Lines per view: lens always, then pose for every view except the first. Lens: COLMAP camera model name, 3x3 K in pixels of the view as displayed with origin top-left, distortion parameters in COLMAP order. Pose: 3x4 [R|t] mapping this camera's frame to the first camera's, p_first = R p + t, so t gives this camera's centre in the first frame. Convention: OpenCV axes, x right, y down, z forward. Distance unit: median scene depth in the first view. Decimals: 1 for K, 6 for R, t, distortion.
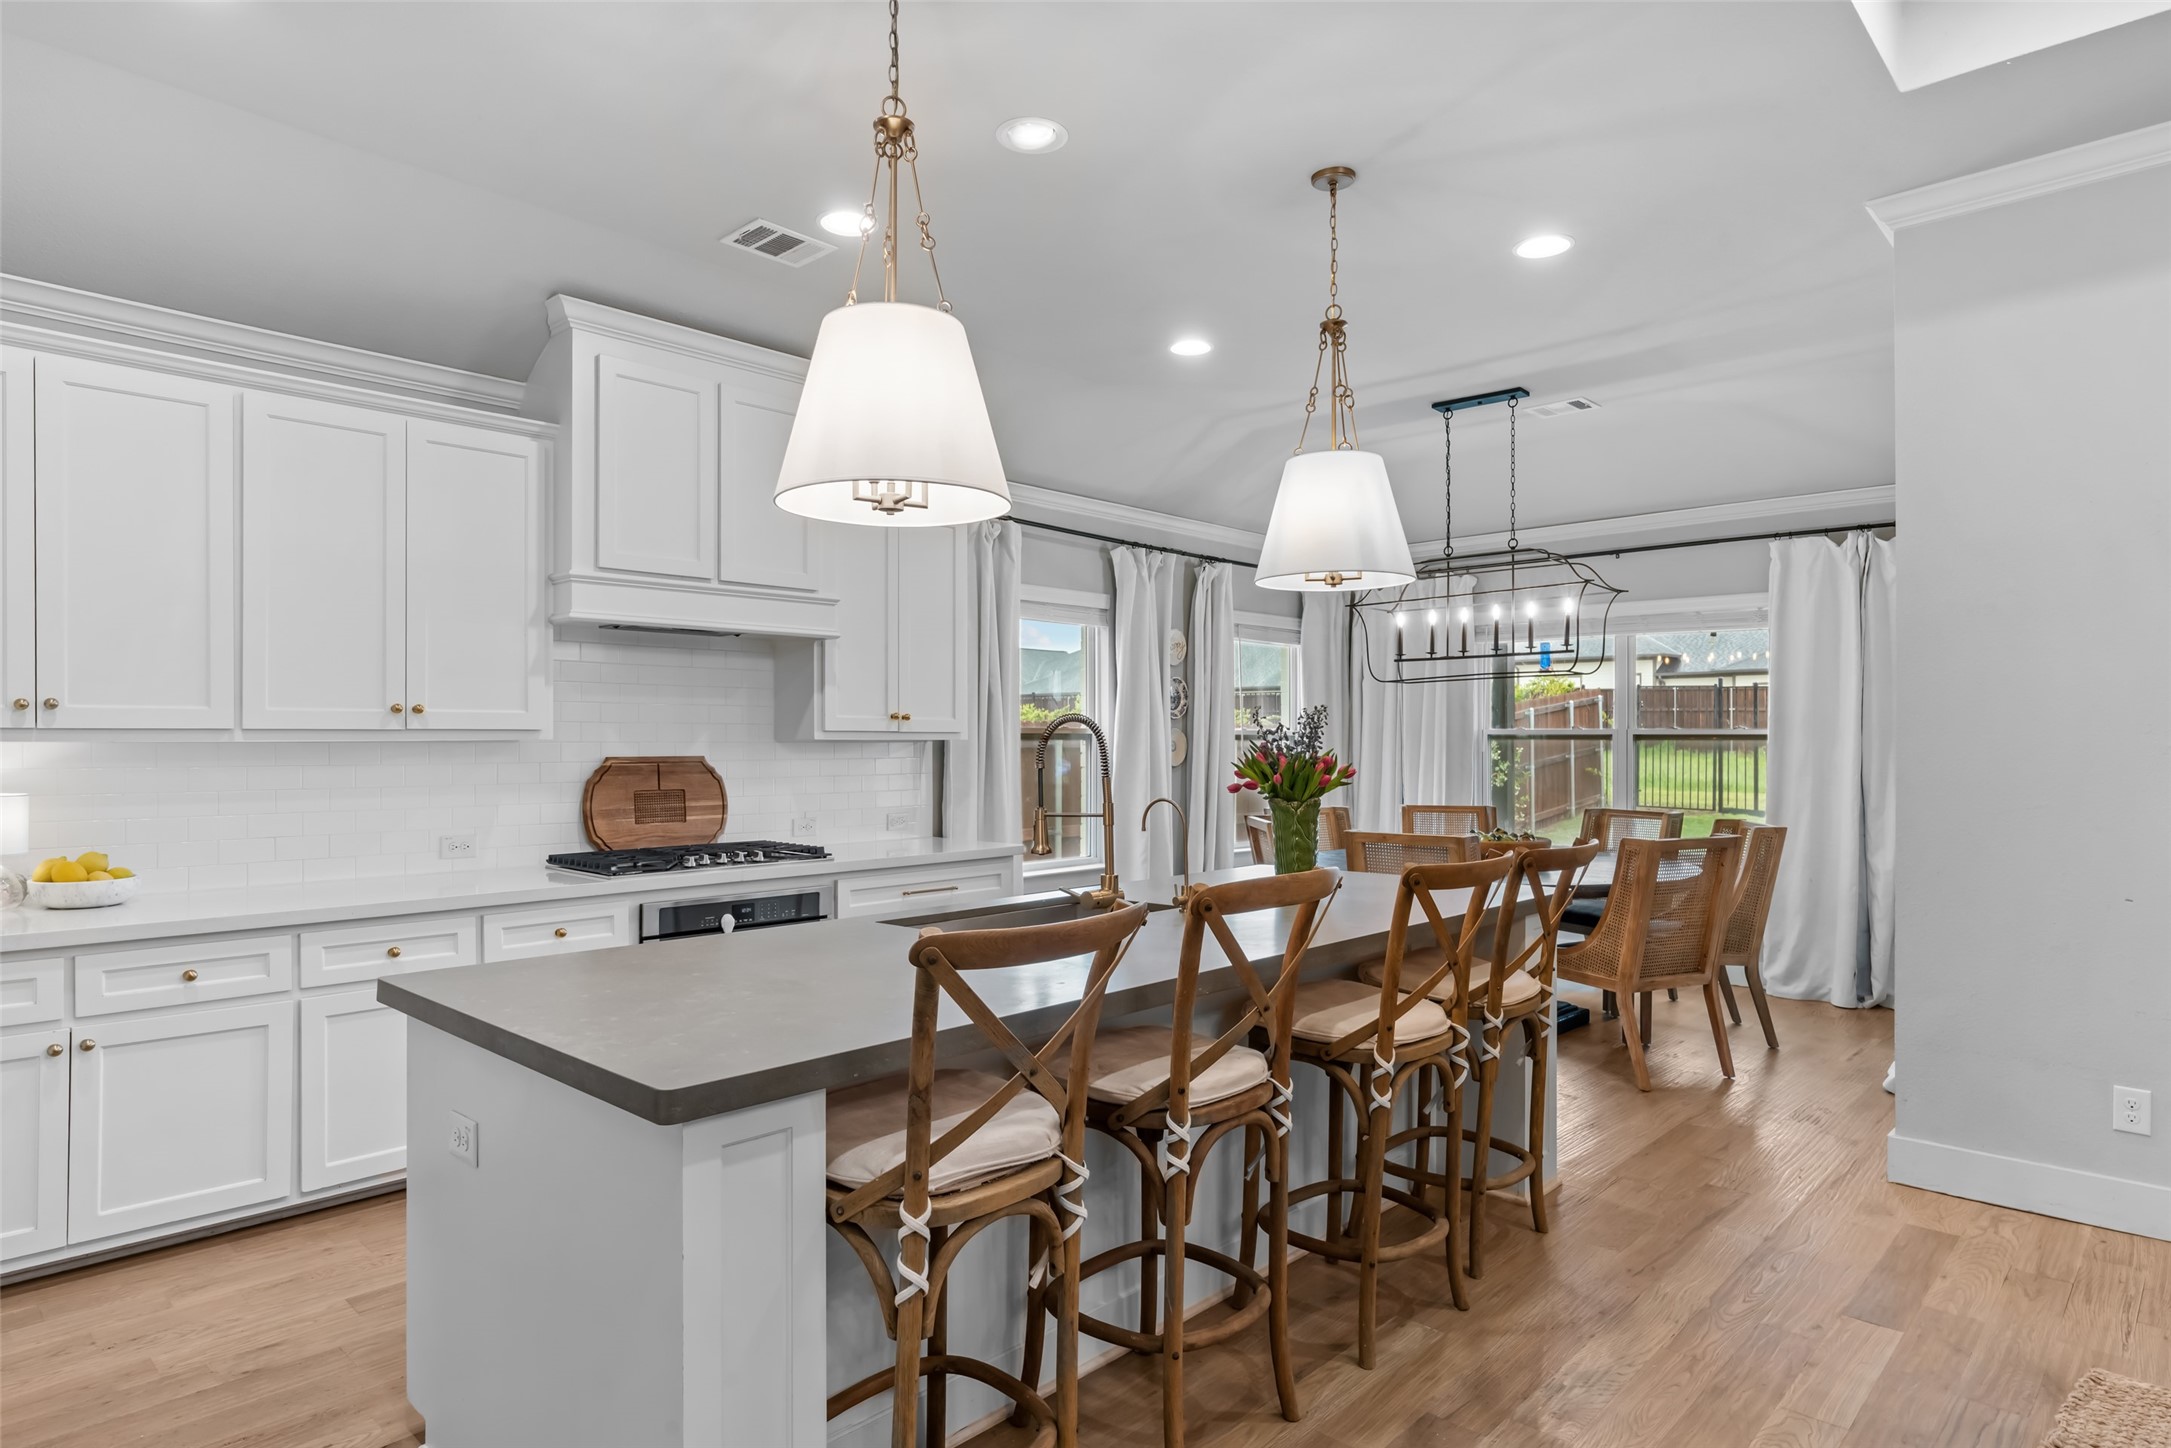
lens RADIAL K [[1208.8, 0, 1085.5], [0, 1208.8, 724.0], [0, 0, 1]] dist [-0.065438, 0.000085]
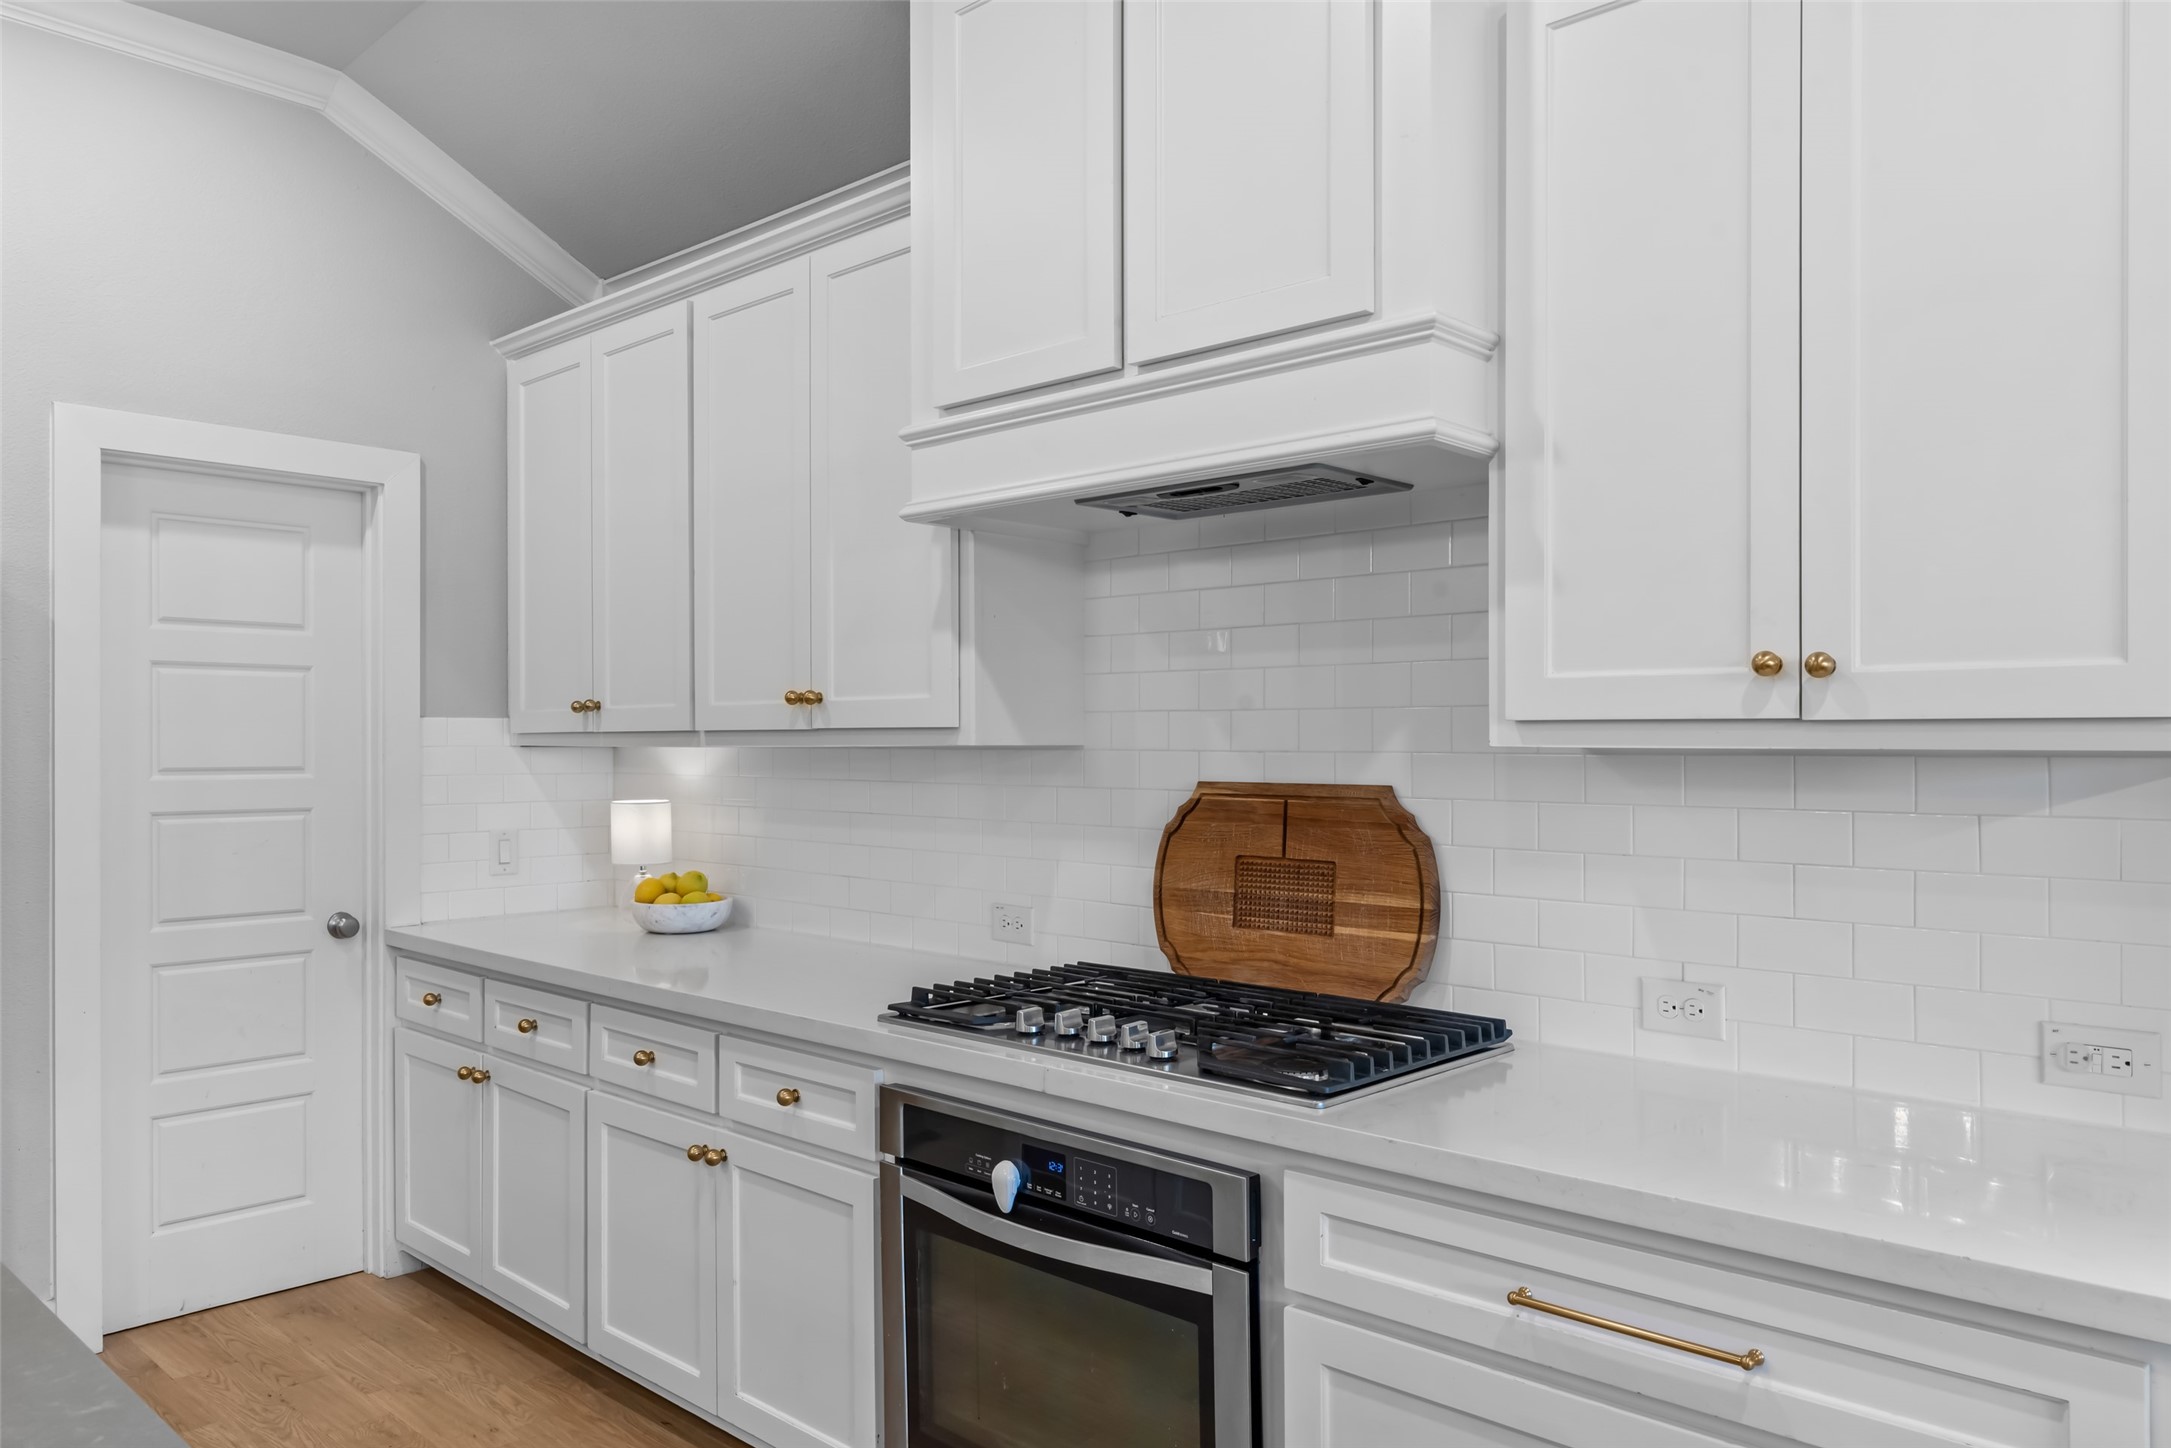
lens RADIAL K [[1499.0, 0, 1085.5], [0, 1499.0, 724.0], [0, 0, 1]] dist [-0.018455, -0.001372]
pose [[0.000282, -0.011286, -0.999936, 0.210147], [0.011586, 0.999869, -0.011282, 0.010606], [0.999933, -0.011582, 0.000413, 0.950215]]
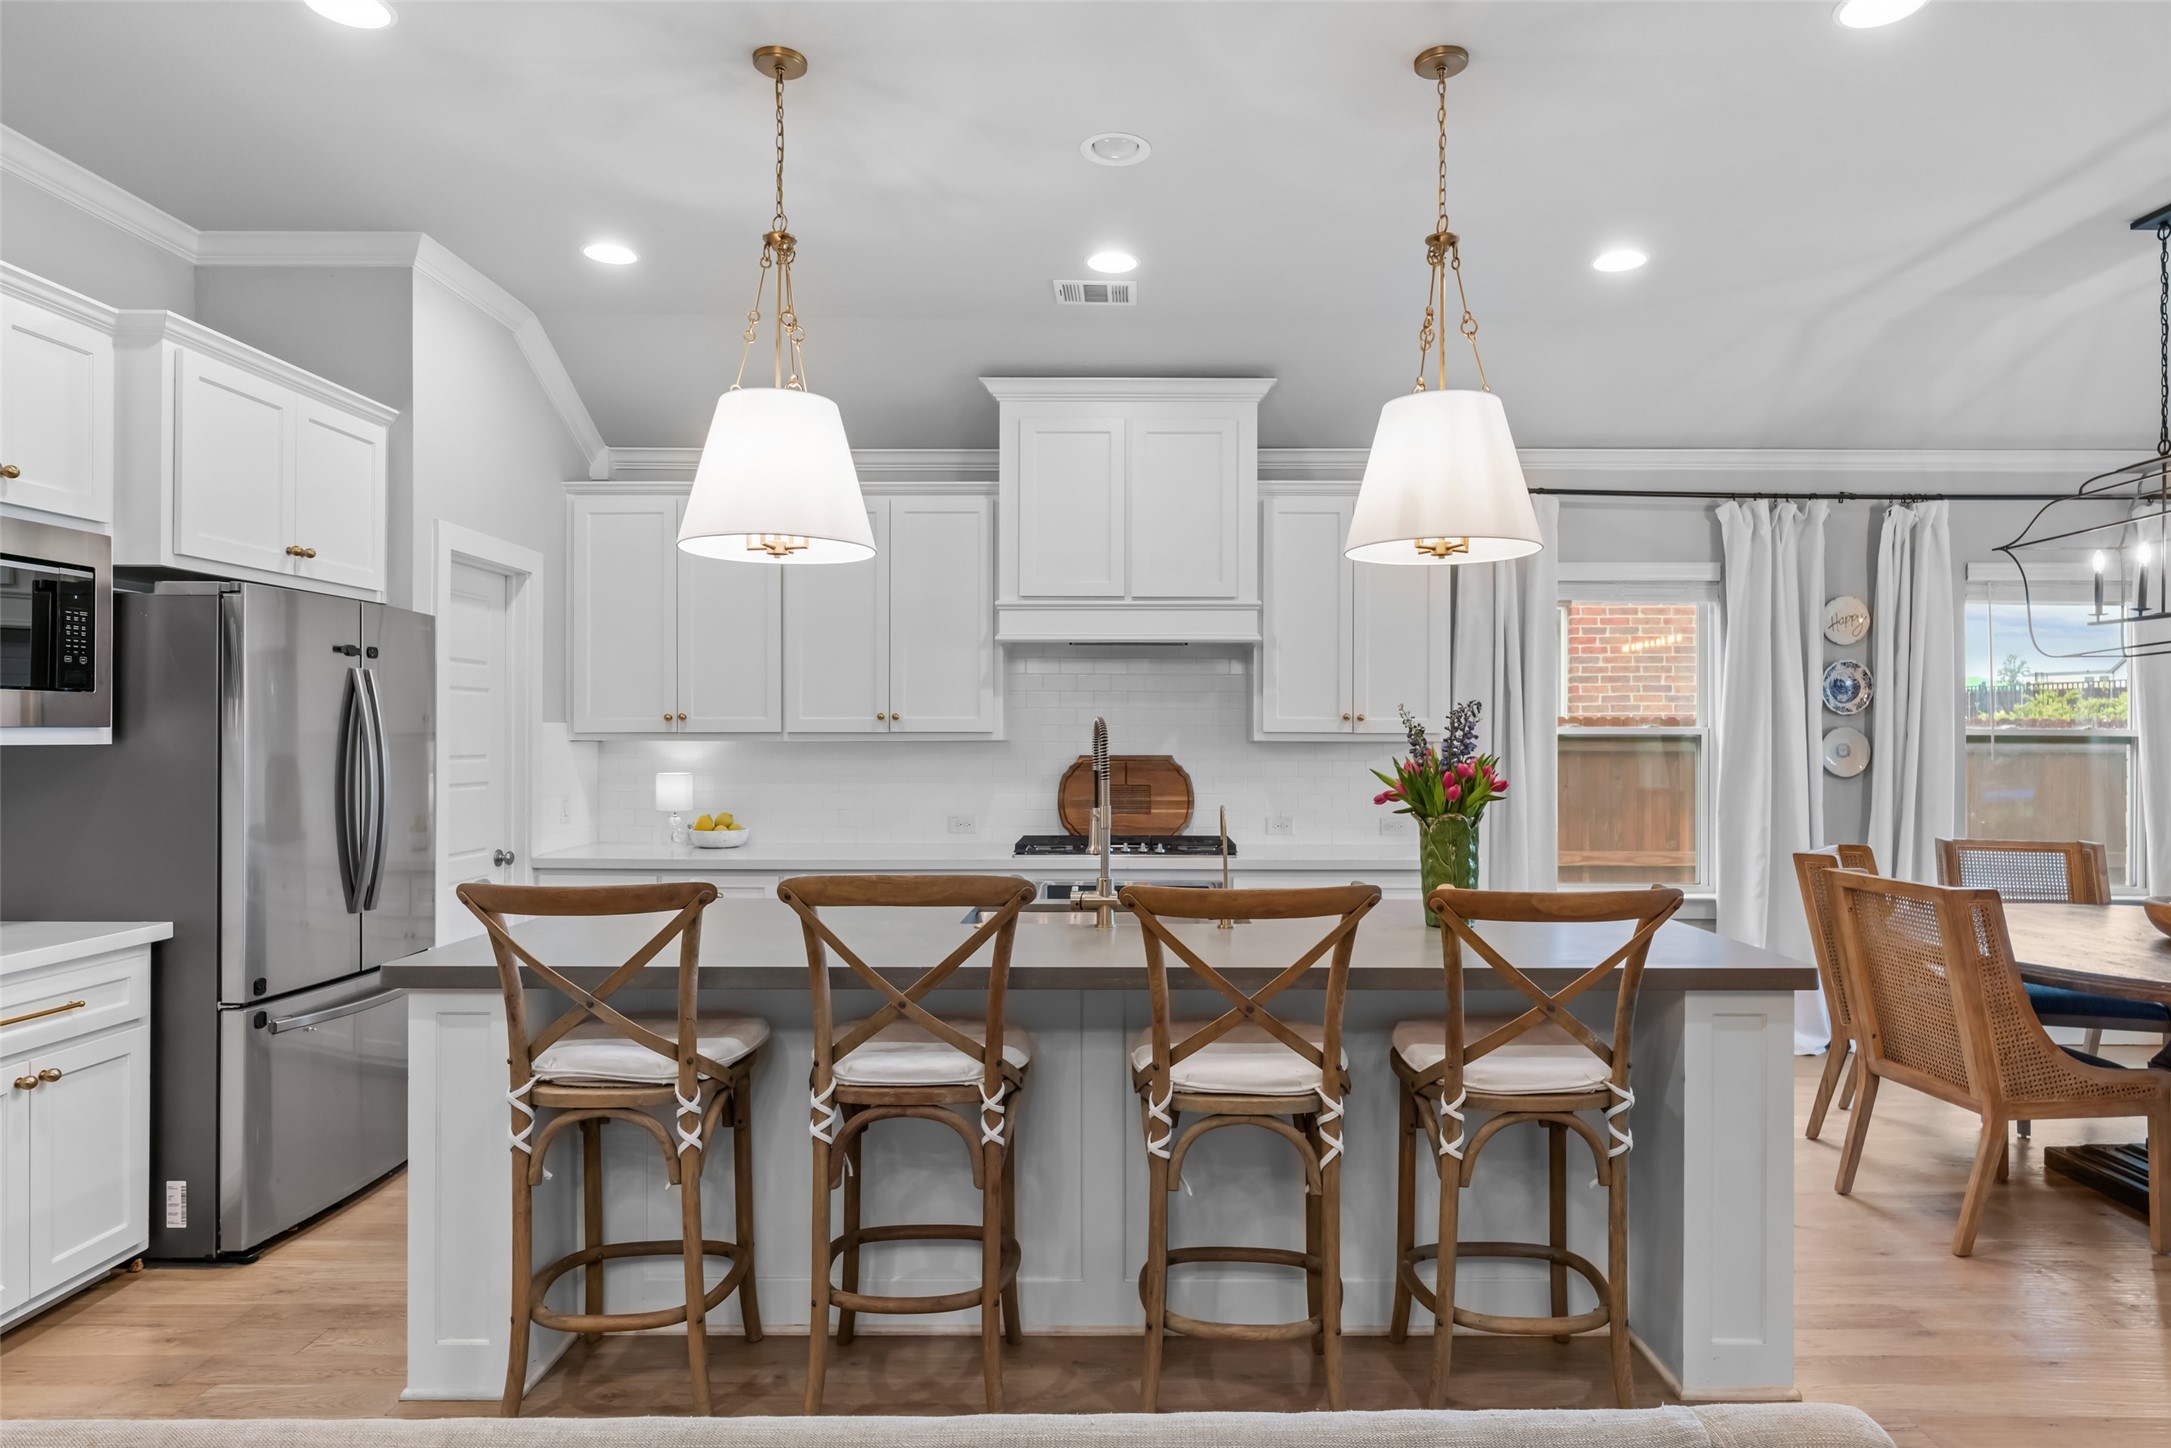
lens RADIAL K [[1278.3, 0, 1092.7], [0, 1278.3, 744.7], [0, 0, 1]] dist [-0.001288, -0.060233]
pose [[0.671000, 0.002134, -0.741454, 0.535559], [0.006943, 0.999934, 0.009162, 0.005839], [0.741425, -0.011296, 0.670941, 0.167932]]
